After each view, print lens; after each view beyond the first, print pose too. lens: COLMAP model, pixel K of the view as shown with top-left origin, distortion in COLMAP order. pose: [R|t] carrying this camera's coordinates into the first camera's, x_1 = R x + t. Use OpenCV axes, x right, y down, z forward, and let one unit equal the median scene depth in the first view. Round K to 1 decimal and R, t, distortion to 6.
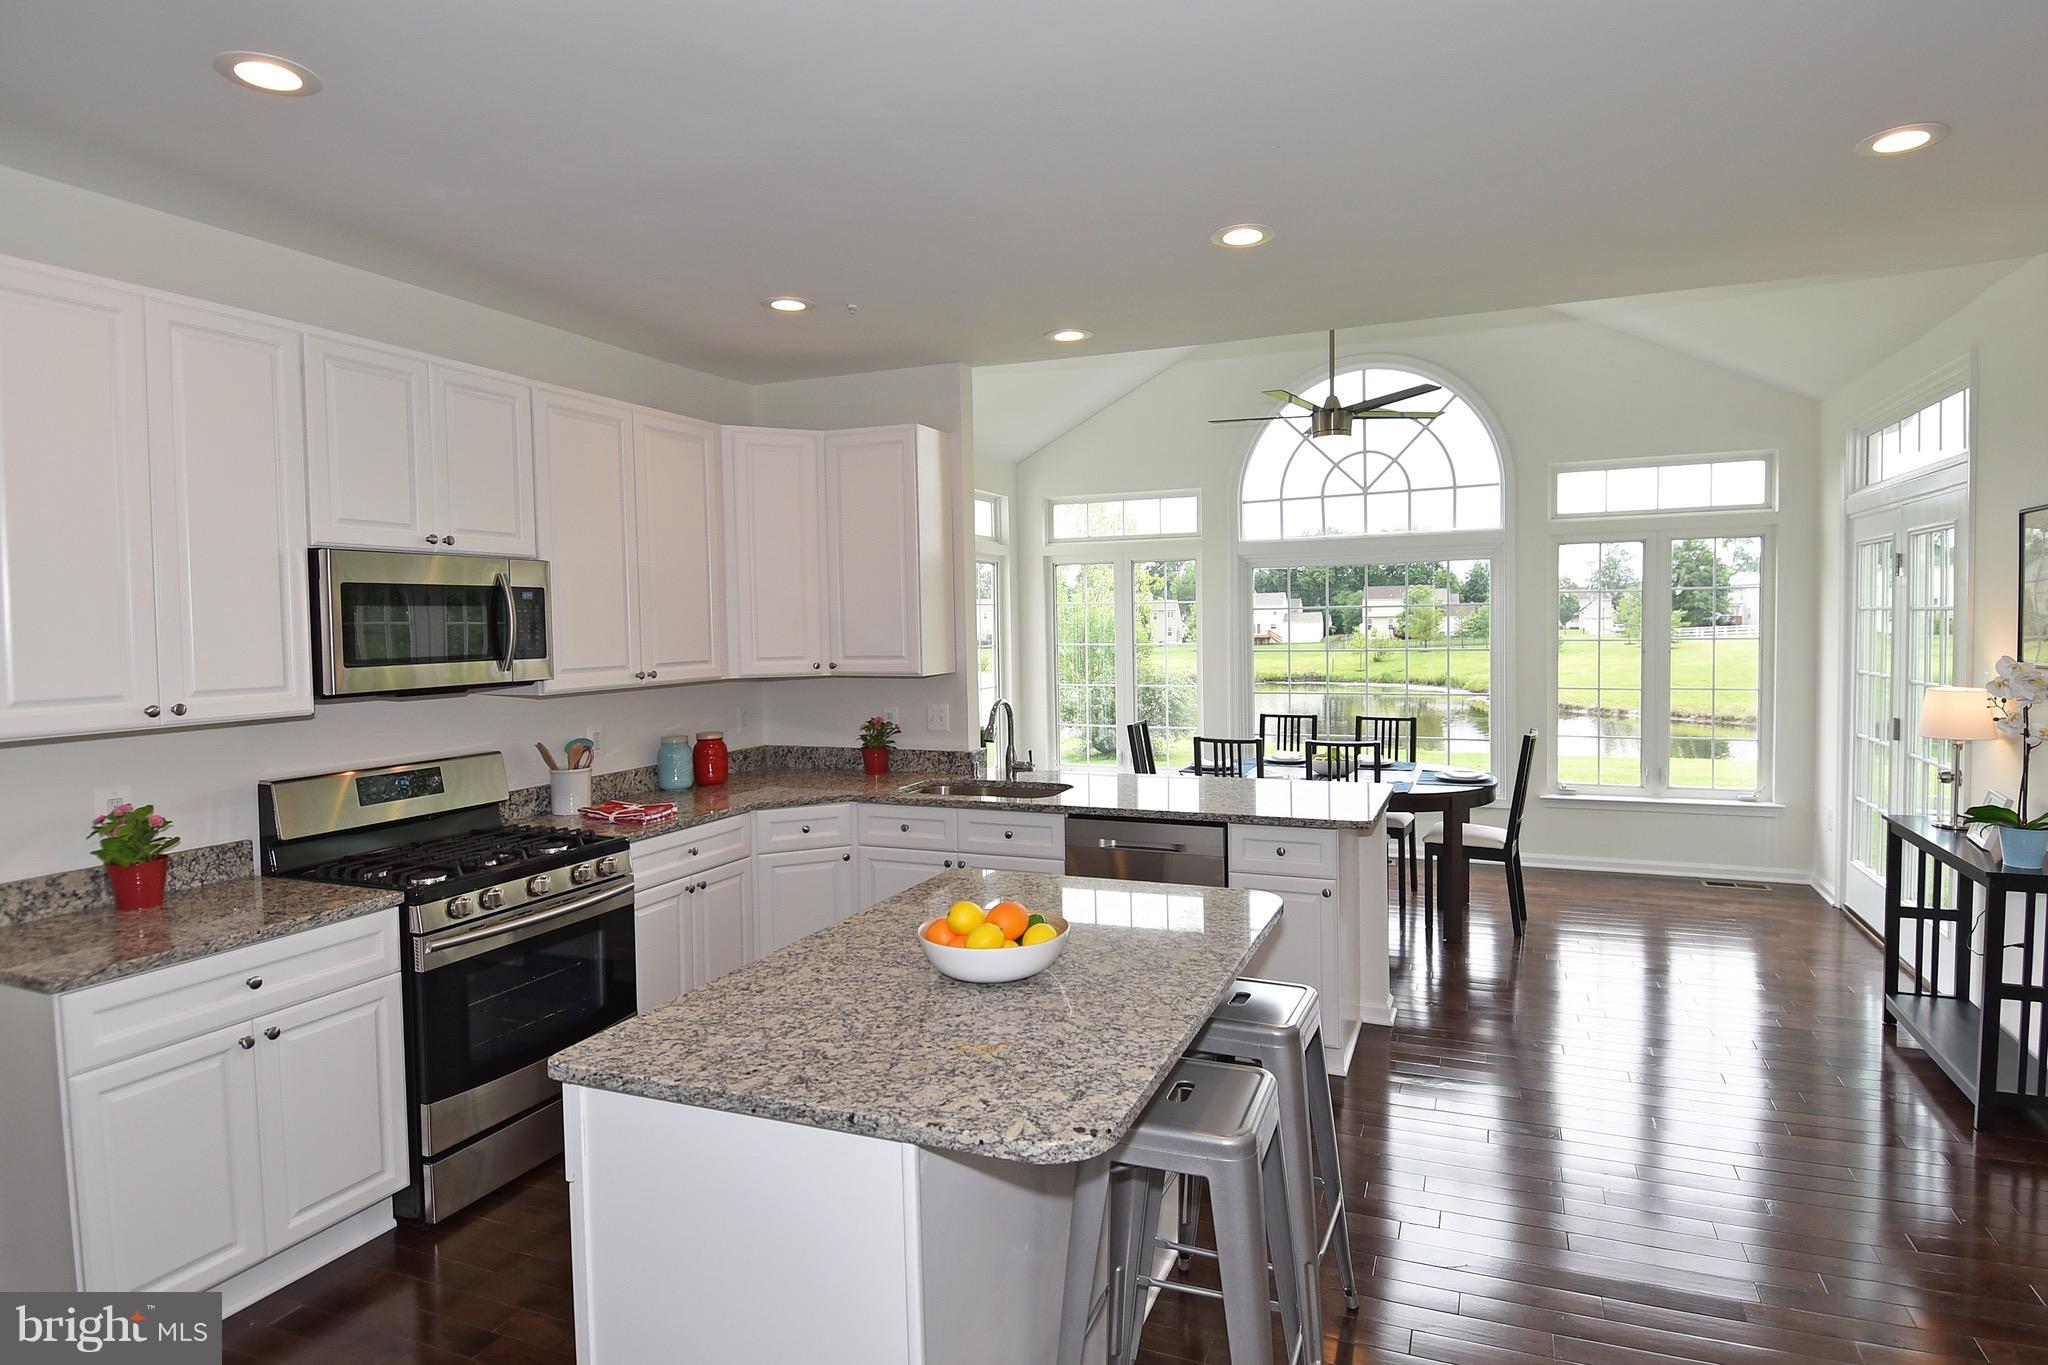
lens RADIAL K [[1100.8, 0, 1056.5], [0, 1100.8, 651.5], [0, 0, 1]] dist [0.041847, -0.044271]
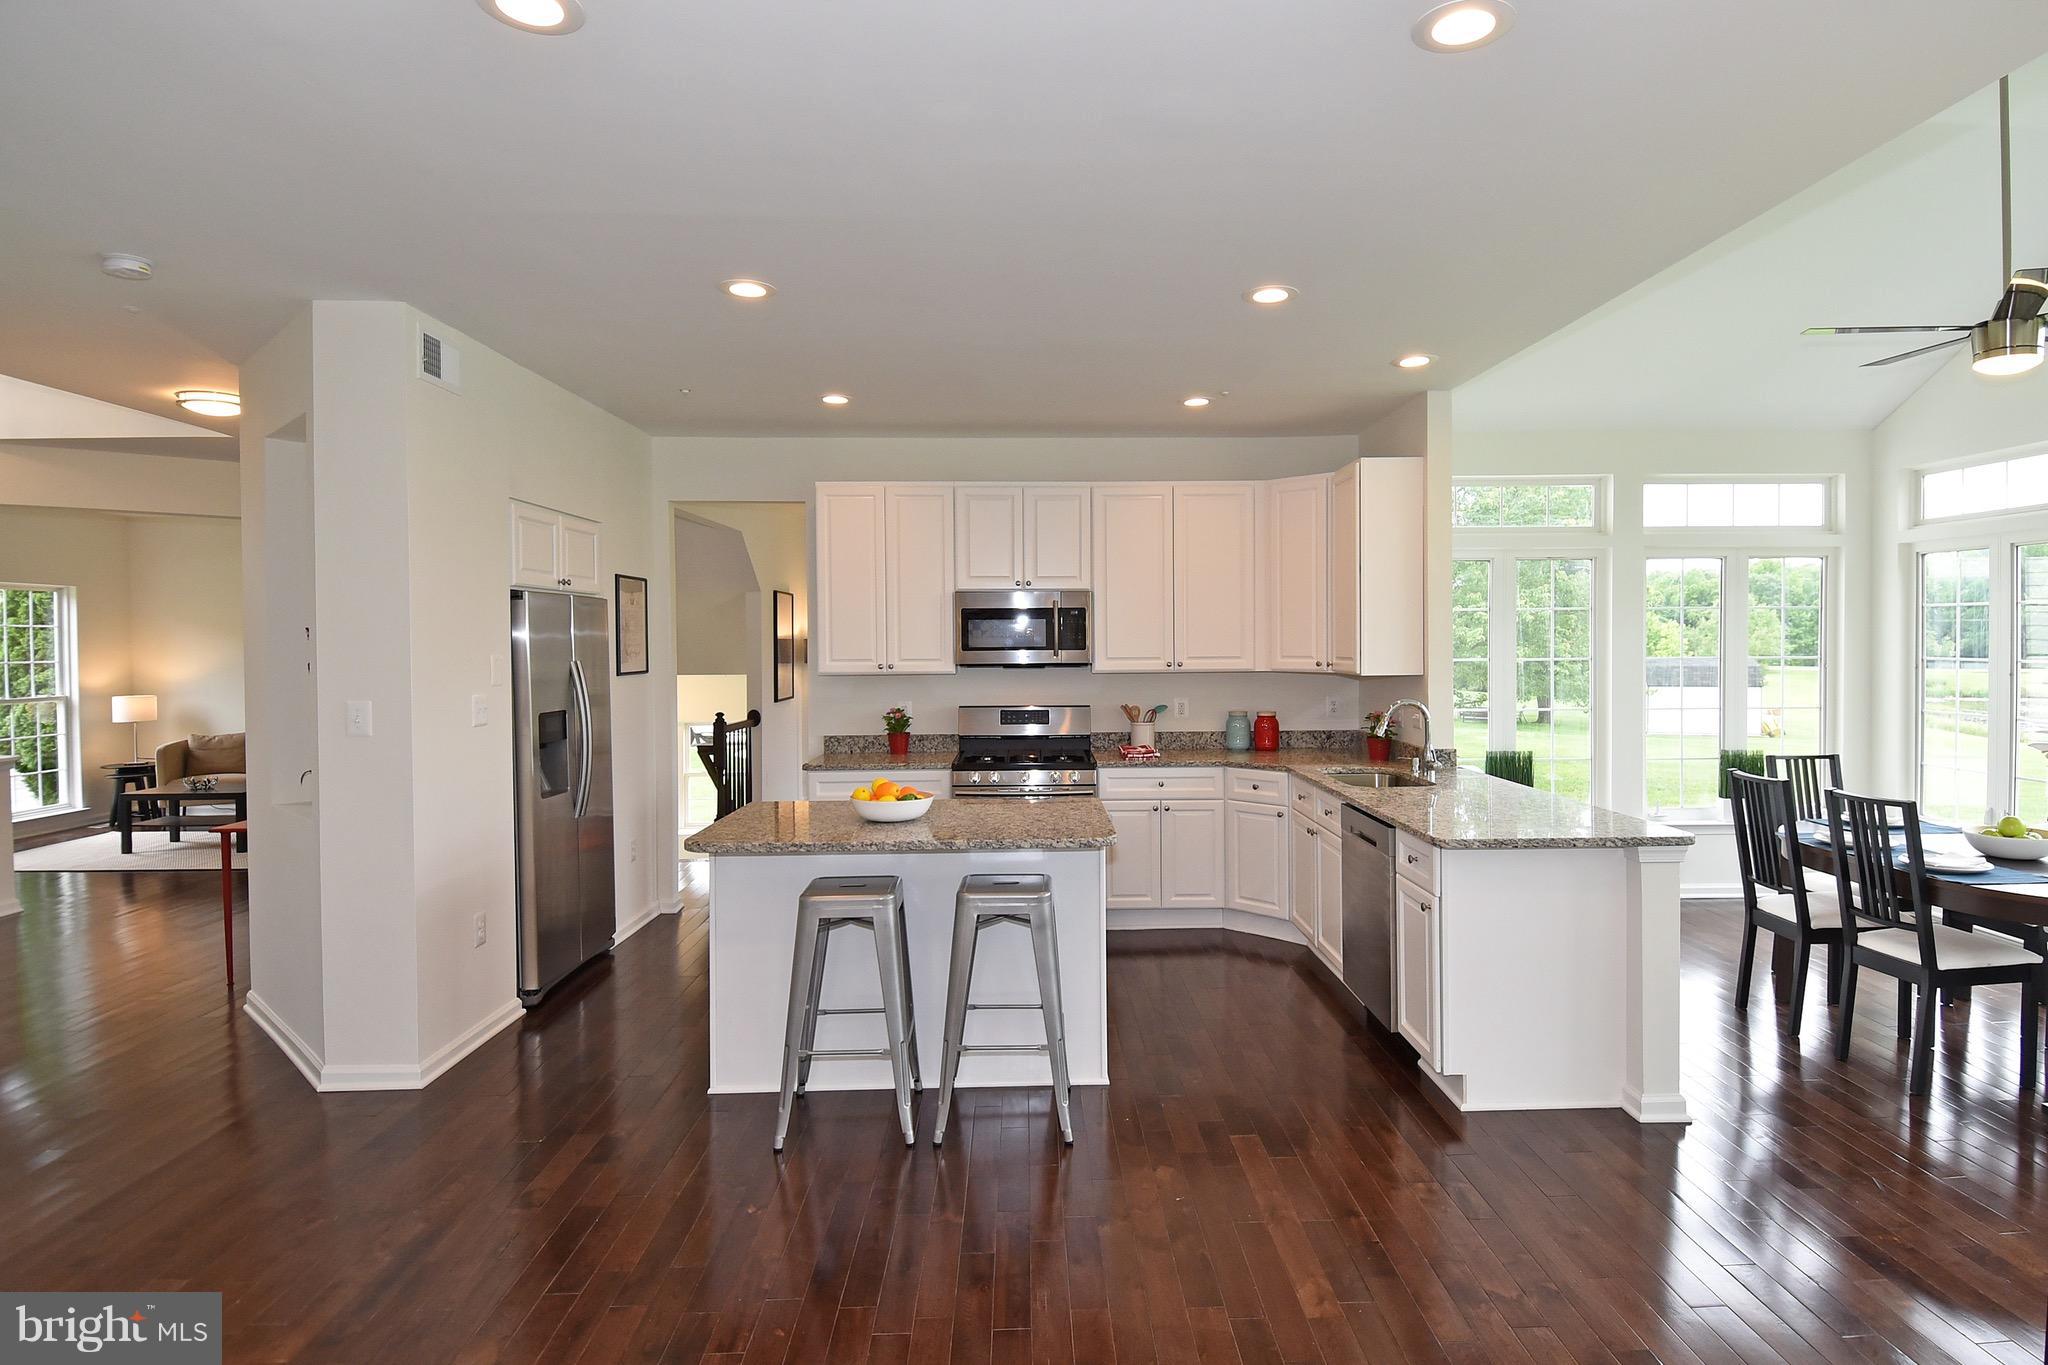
lens RADIAL K [[1093.5, 0, 1064.5], [0, 1093.5, 643.4], [0, 0, 1]] dist [0.042657, -0.044235]
pose [[0.386827, 0.014898, -0.922032, 0.815400], [-0.025147, 0.999668, 0.005602, -0.009952], [0.921809, 0.021019, 0.387073, 0.265643]]
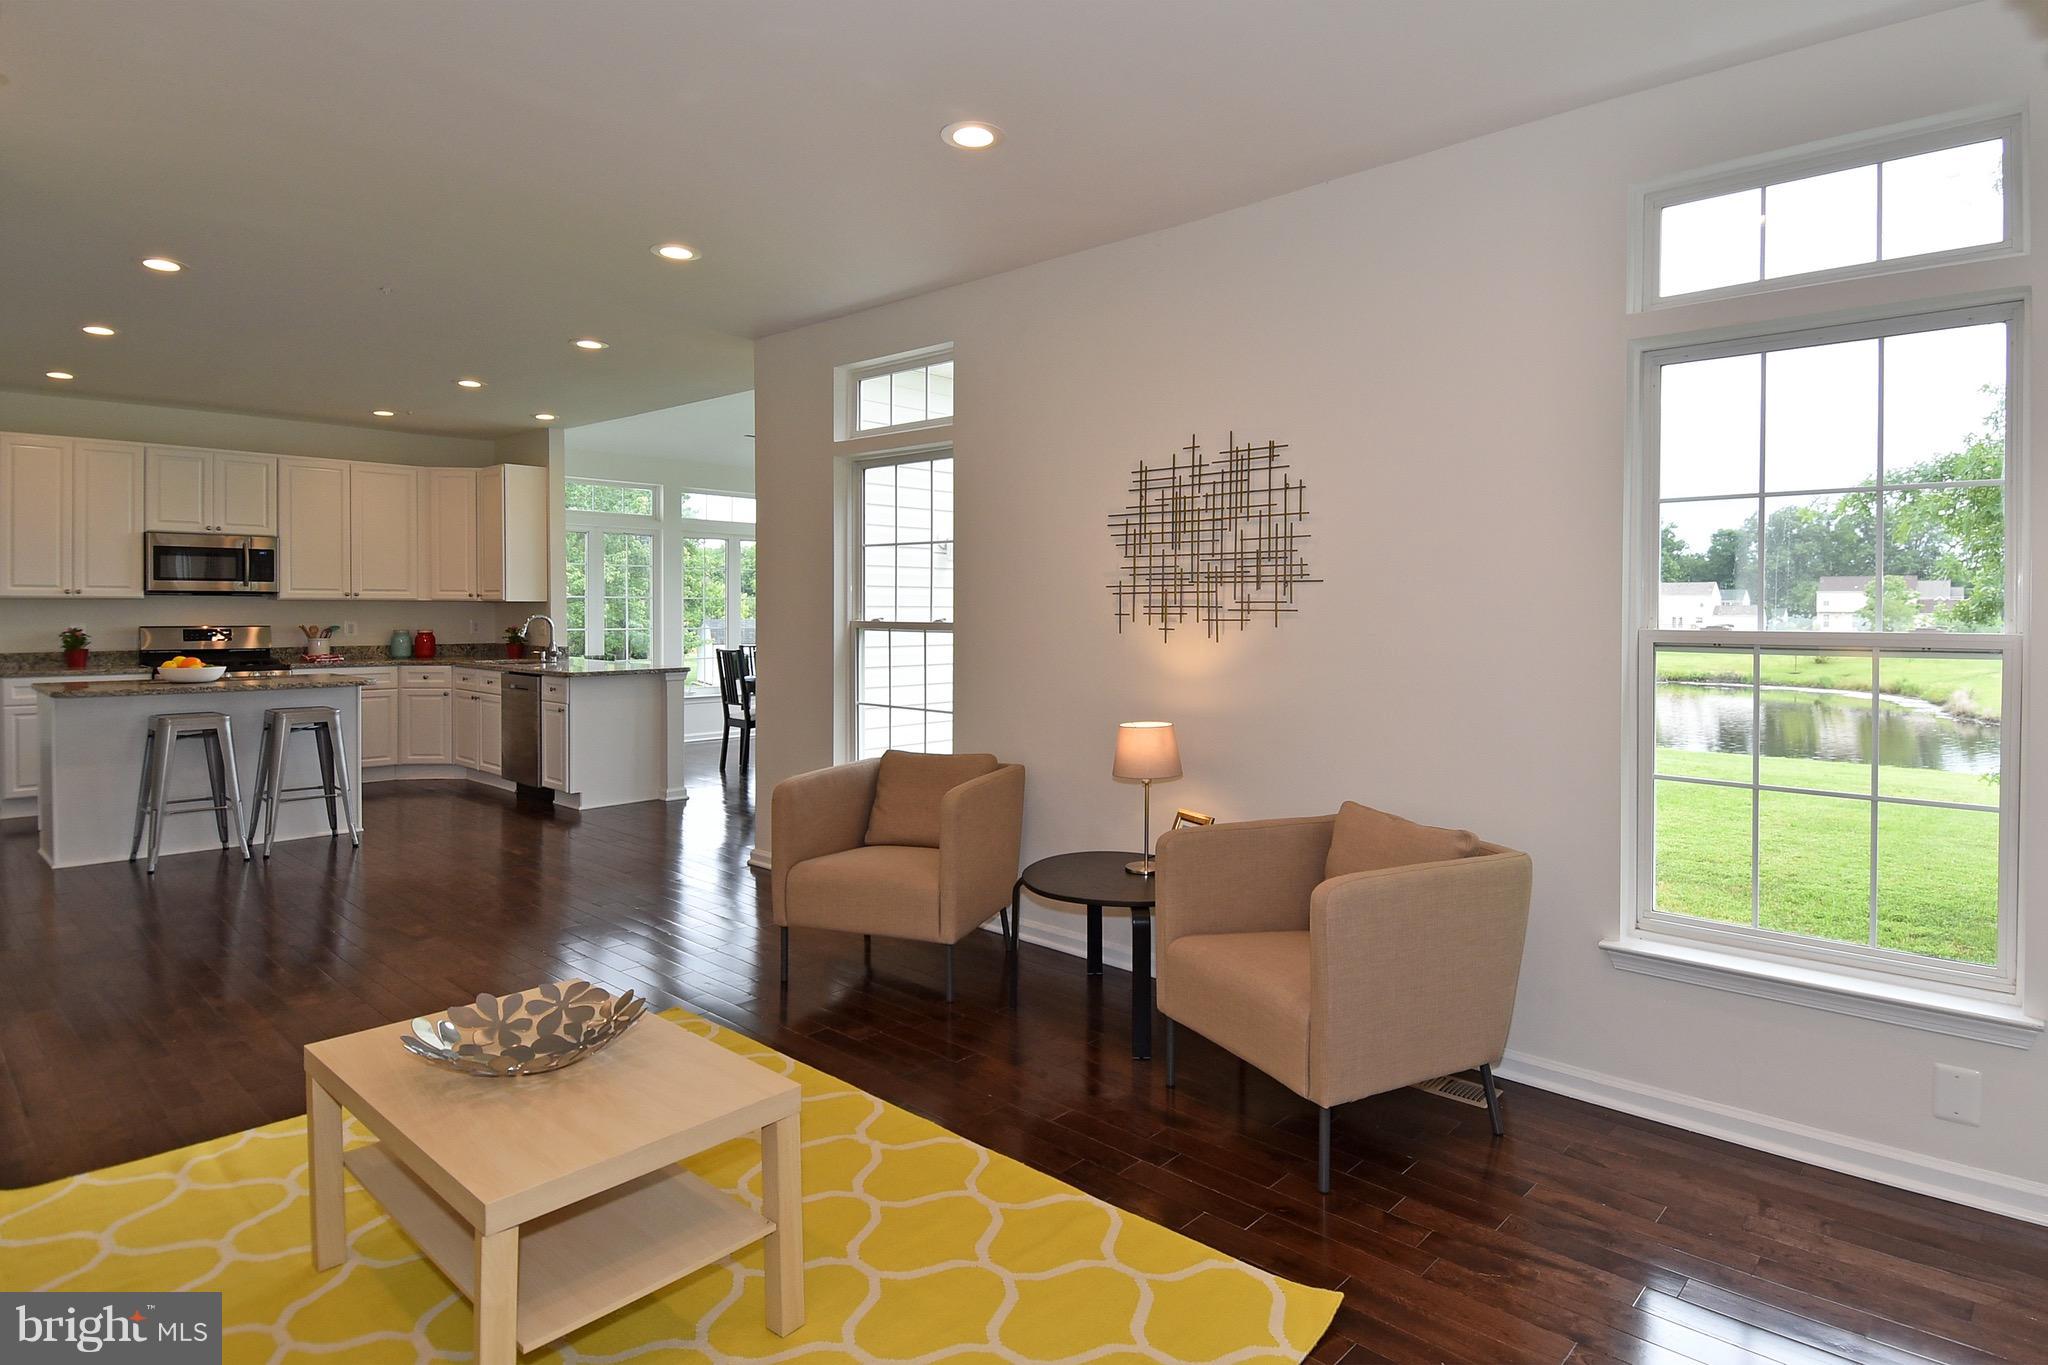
lens RADIAL K [[1100.8, 0, 1056.5], [0, 1100.8, 651.5], [0, 0, 1]] dist [0.041847, -0.044271]
pose [[0.928129, 0.036223, -0.370492, 1.392654], [-0.031408, 0.999326, 0.019025, 0.040811], [0.370932, -0.006022, 0.928641, -0.354254]]
